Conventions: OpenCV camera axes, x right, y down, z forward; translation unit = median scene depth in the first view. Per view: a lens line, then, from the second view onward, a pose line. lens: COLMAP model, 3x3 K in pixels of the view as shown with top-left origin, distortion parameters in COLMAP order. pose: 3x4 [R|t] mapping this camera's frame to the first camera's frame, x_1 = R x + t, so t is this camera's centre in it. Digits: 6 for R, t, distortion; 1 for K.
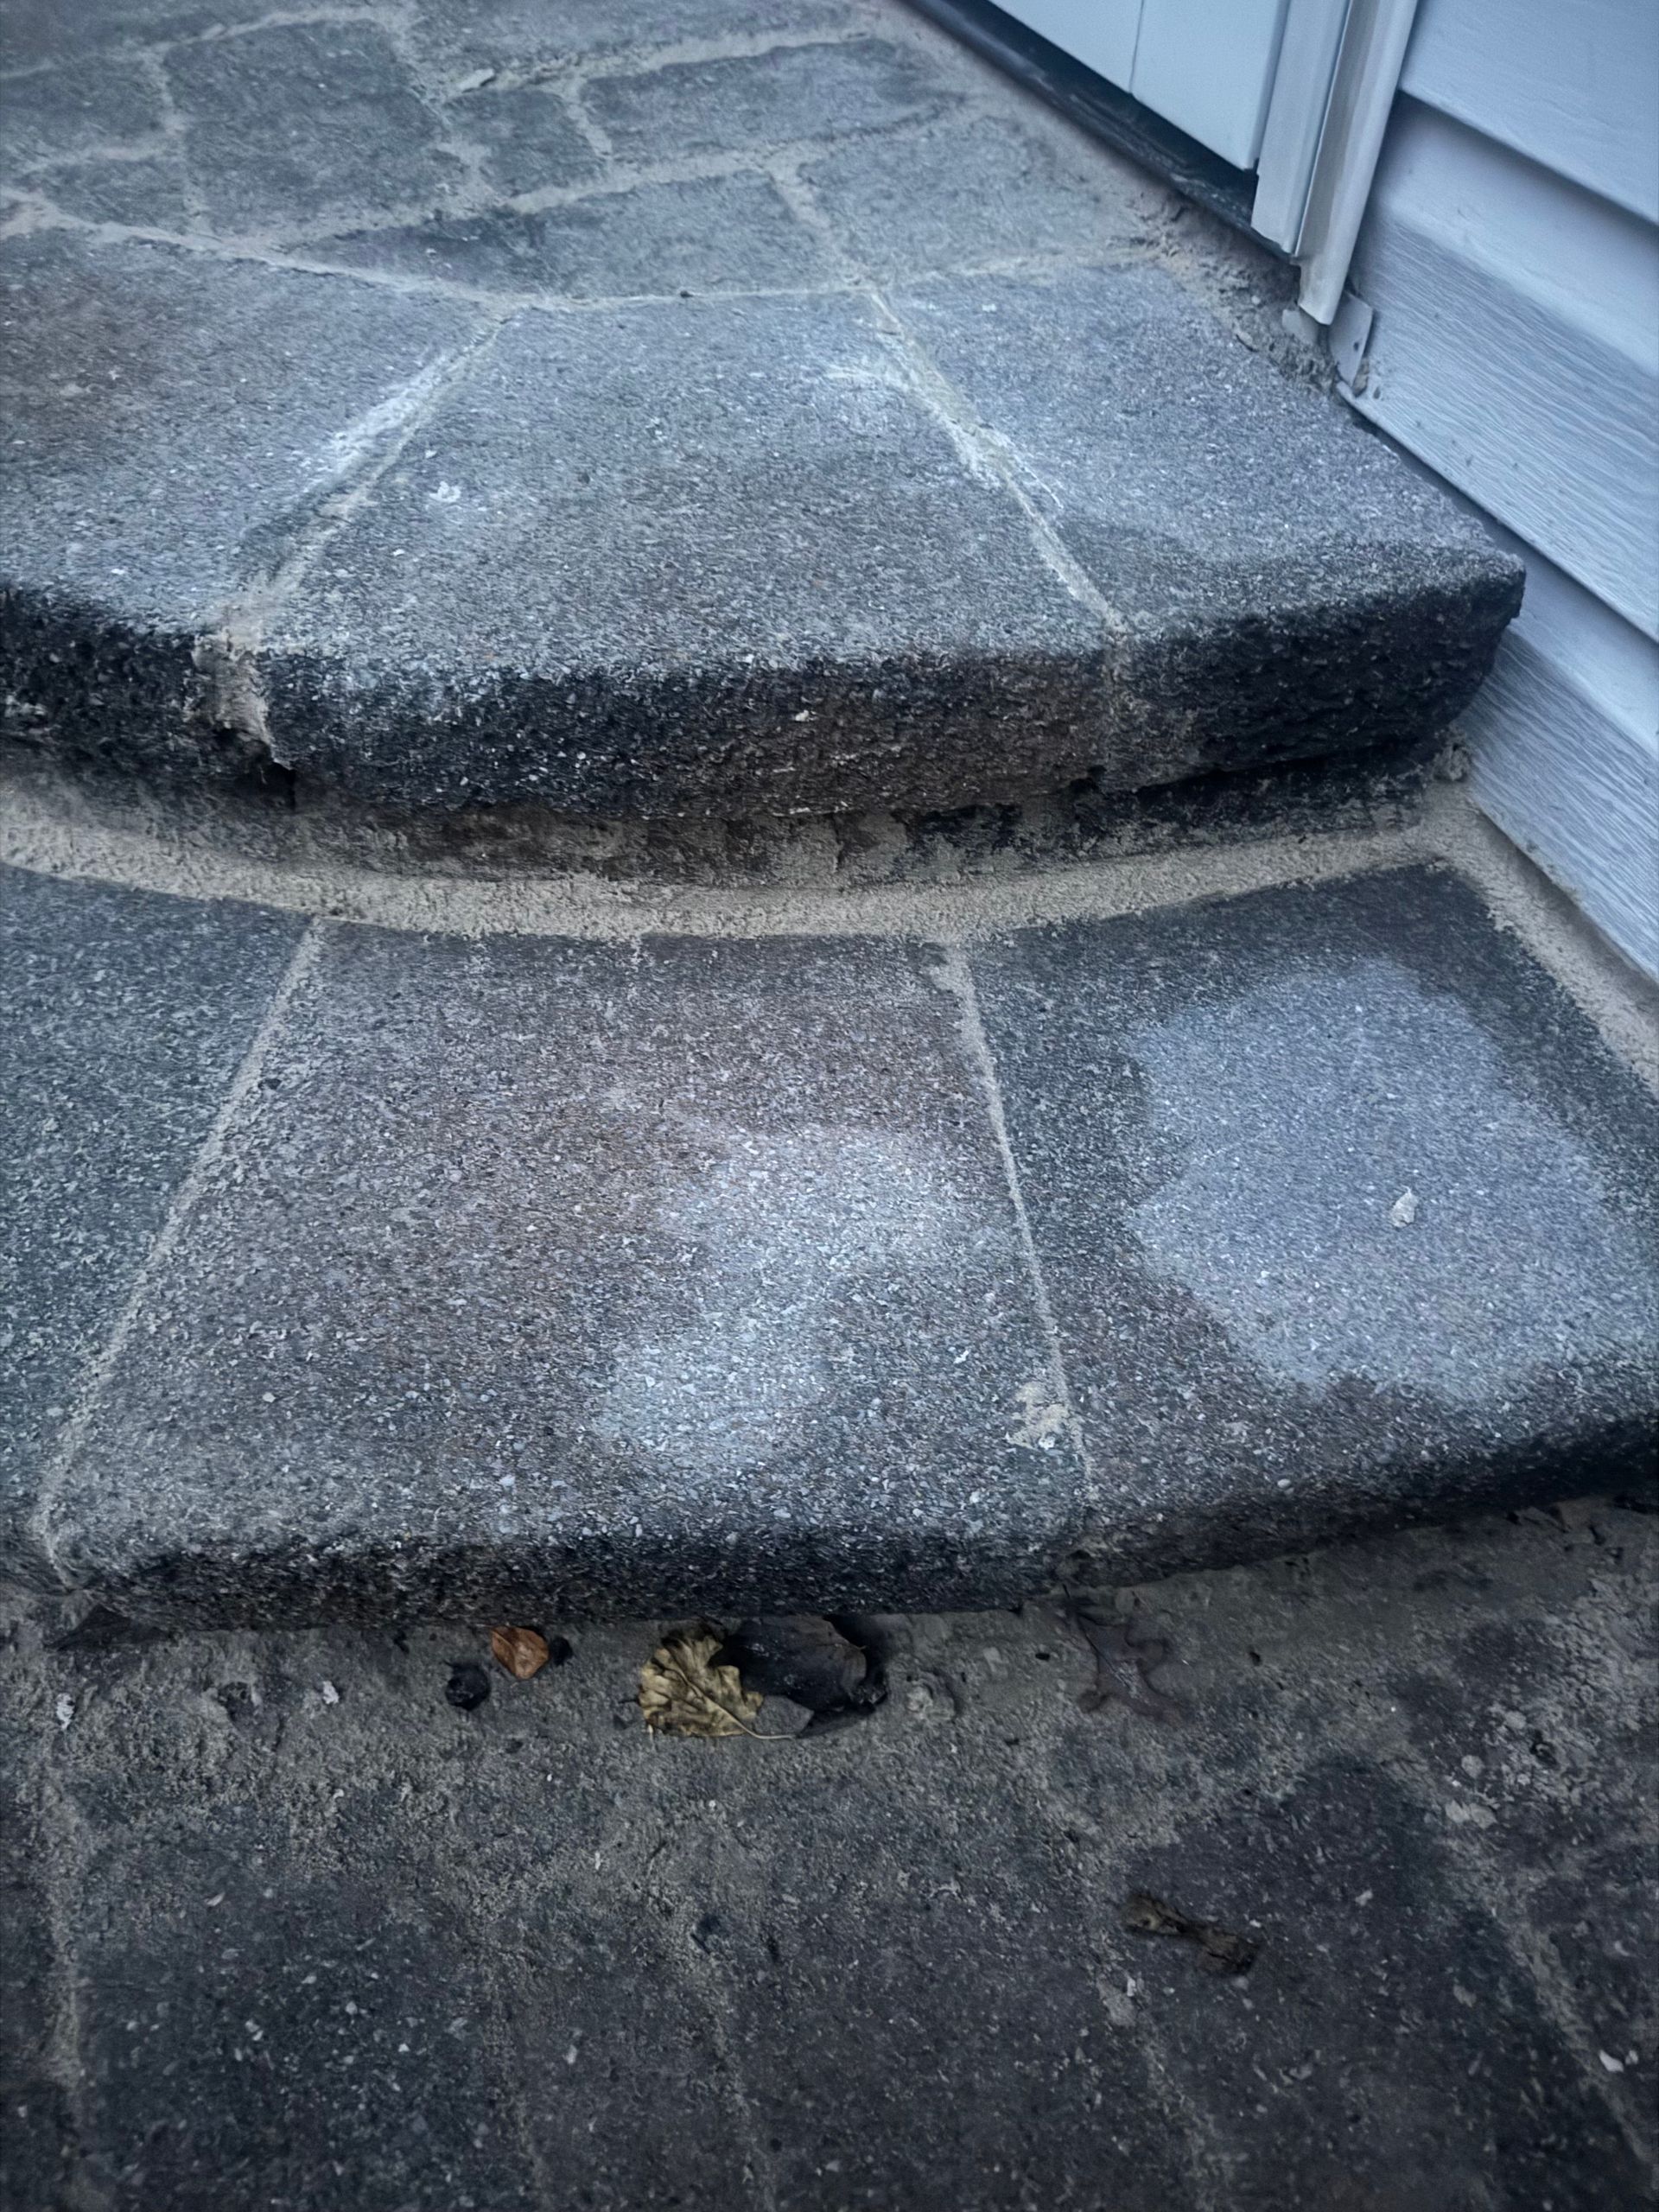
lens RADIAL K [[1514.5, 0, 785.1], [0, 1514.5, 1113.1], [0, 0, 1]] dist [0.086619, -0.183459]
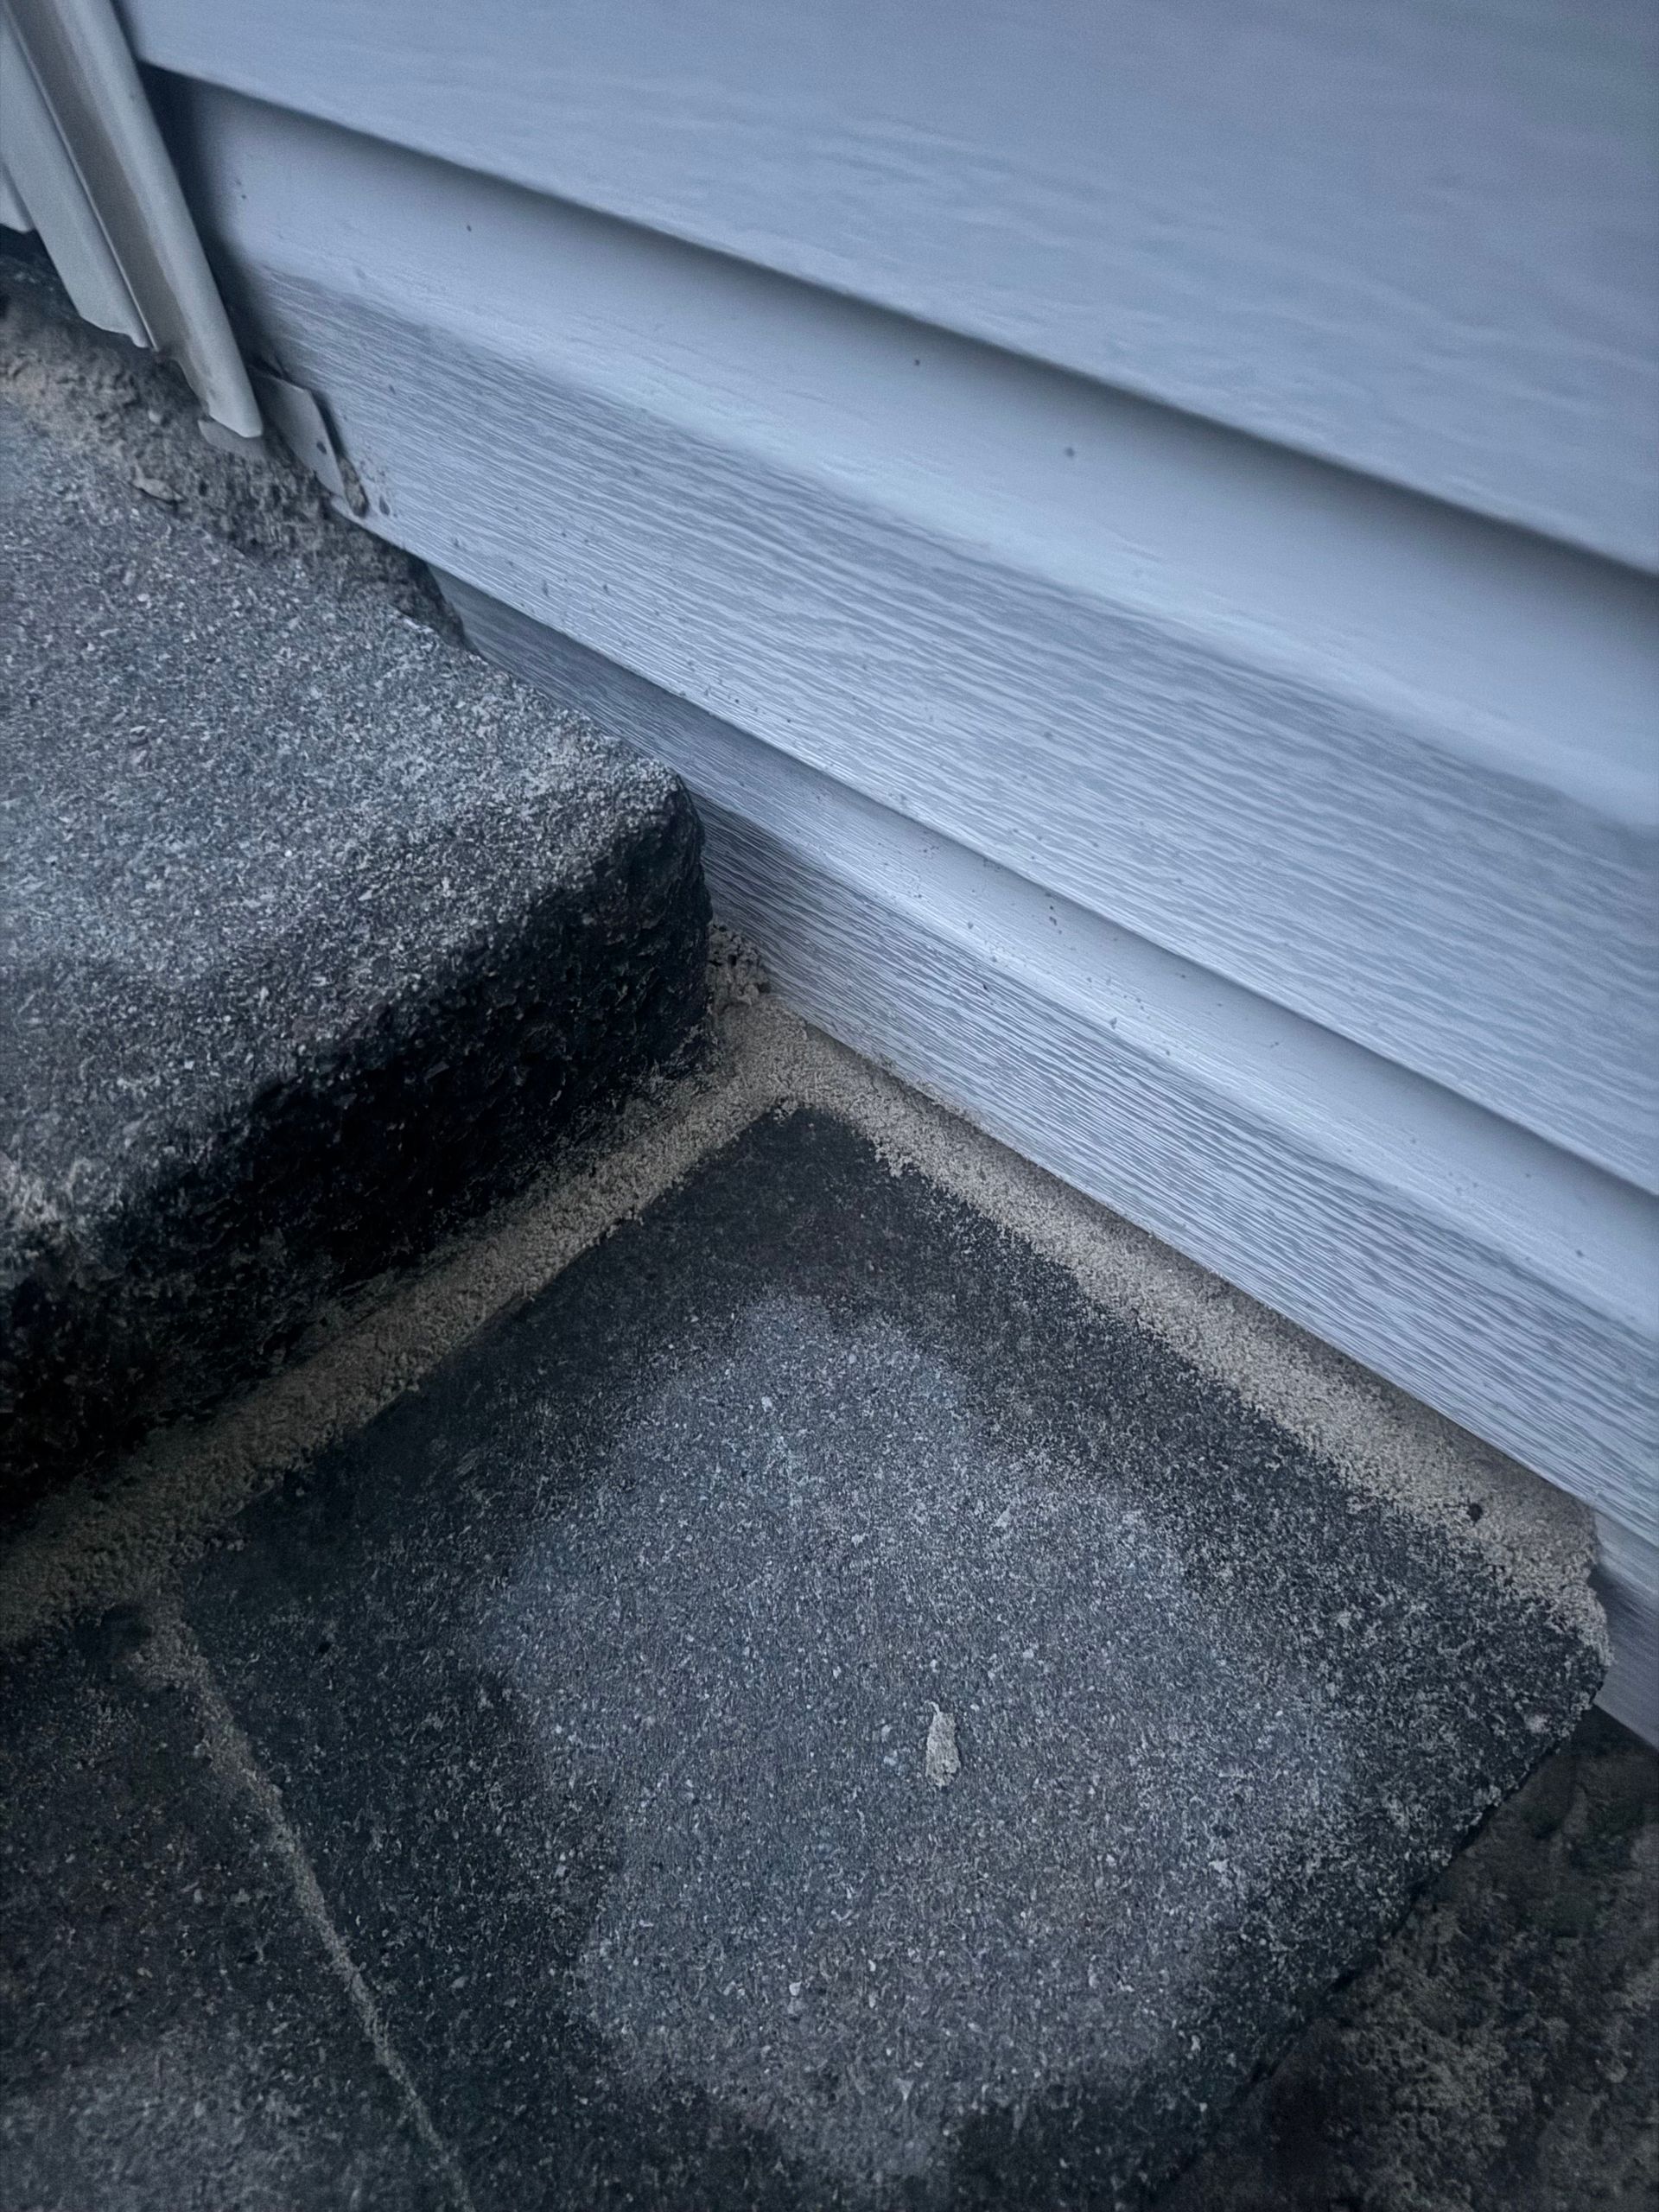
lens RADIAL K [[1514.5, 0, 785.1], [0, 1514.5, 1113.1], [0, 0, 1]] dist [0.086619, -0.183459]
pose [[0.871810, -0.438633, 0.218058, 0.311073], [0.423457, 0.898634, 0.114633, -0.271754], [-0.246236, -0.007601, 0.969180, 0.373015]]
